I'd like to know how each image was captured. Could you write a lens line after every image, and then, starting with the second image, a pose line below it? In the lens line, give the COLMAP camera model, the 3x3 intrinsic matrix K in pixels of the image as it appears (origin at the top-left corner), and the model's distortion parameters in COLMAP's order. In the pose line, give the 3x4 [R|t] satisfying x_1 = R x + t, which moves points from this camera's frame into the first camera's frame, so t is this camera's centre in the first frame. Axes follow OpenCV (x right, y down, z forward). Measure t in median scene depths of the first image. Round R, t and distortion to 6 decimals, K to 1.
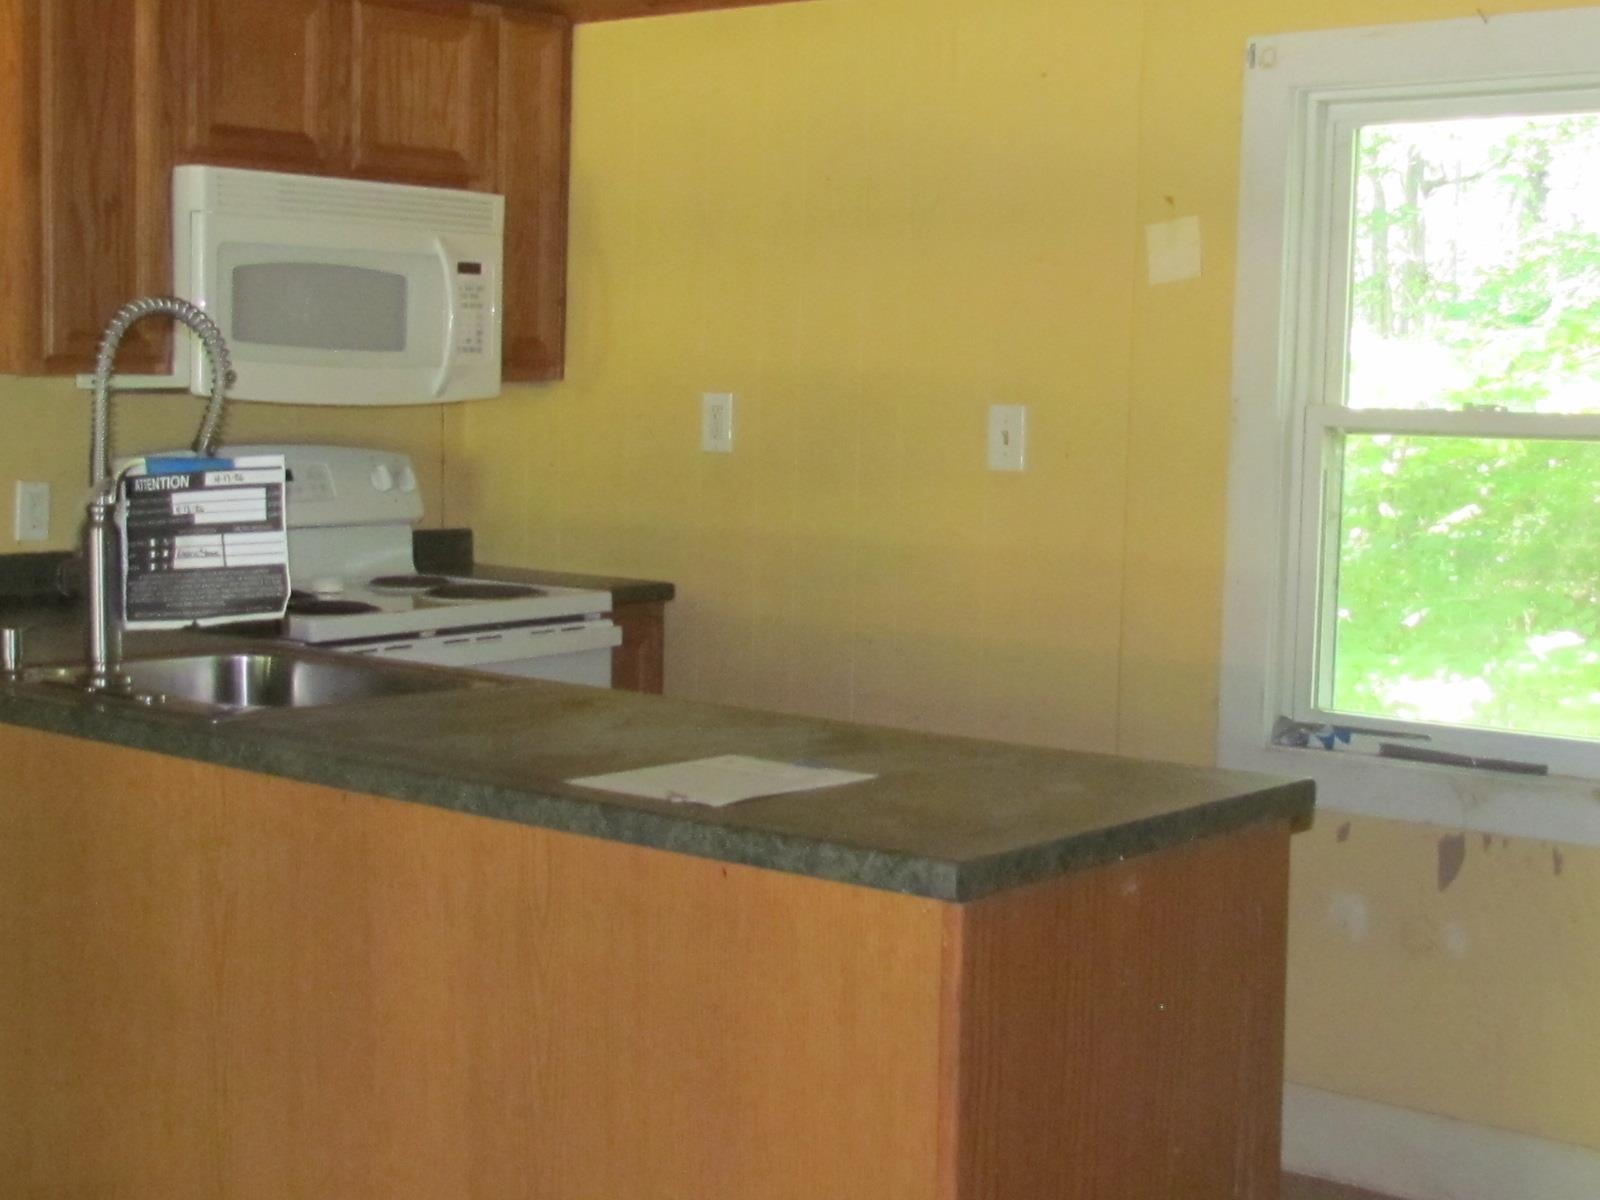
lens RADIAL K [[2419.9, 0, 800.0], [0, 2419.9, 600.0], [0, 0, 1]] dist [-0.009958, 0.009164]
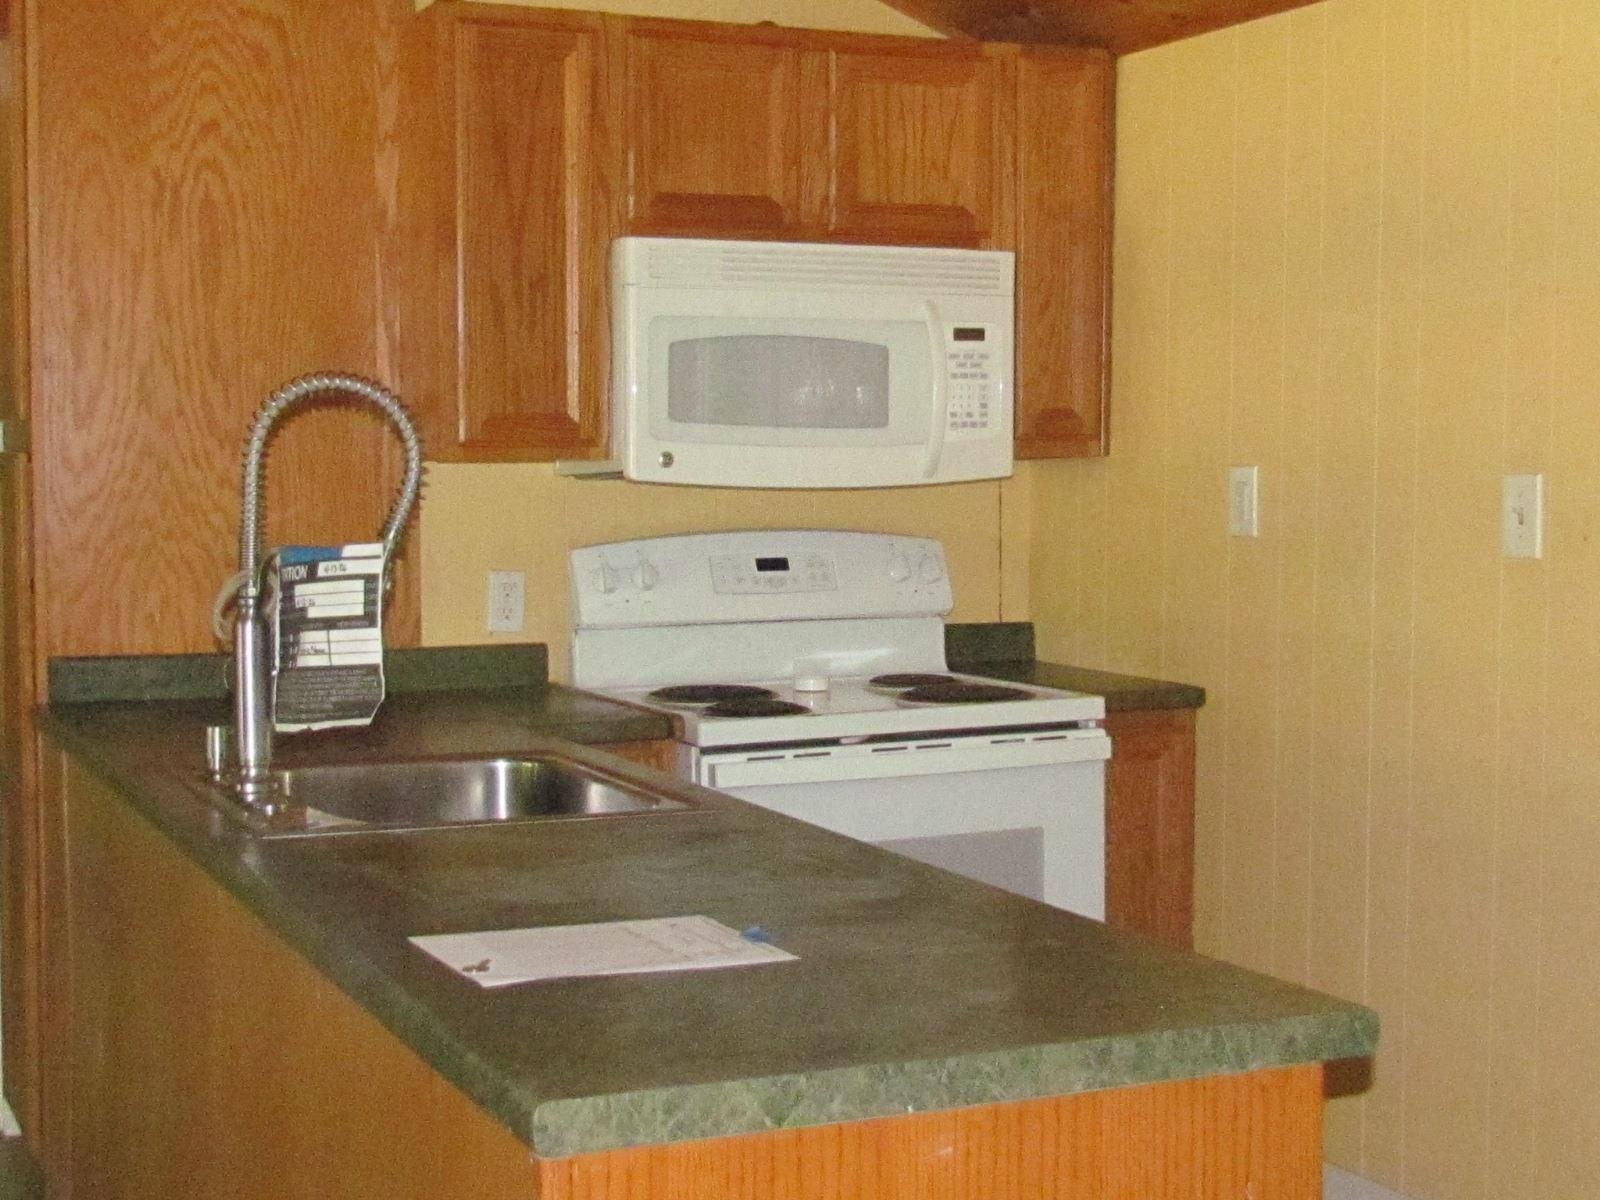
lens RADIAL K [[2419.9, 0, 800.0], [0, 2419.9, 600.0], [0, 0, 1]] dist [-0.009958, 0.009164]
pose [[0.900104, 0.004705, -0.435649, 0.212610], [-0.020252, 0.999313, -0.031052, -0.009340], [0.435203, 0.036773, 0.899581, 0.174315]]
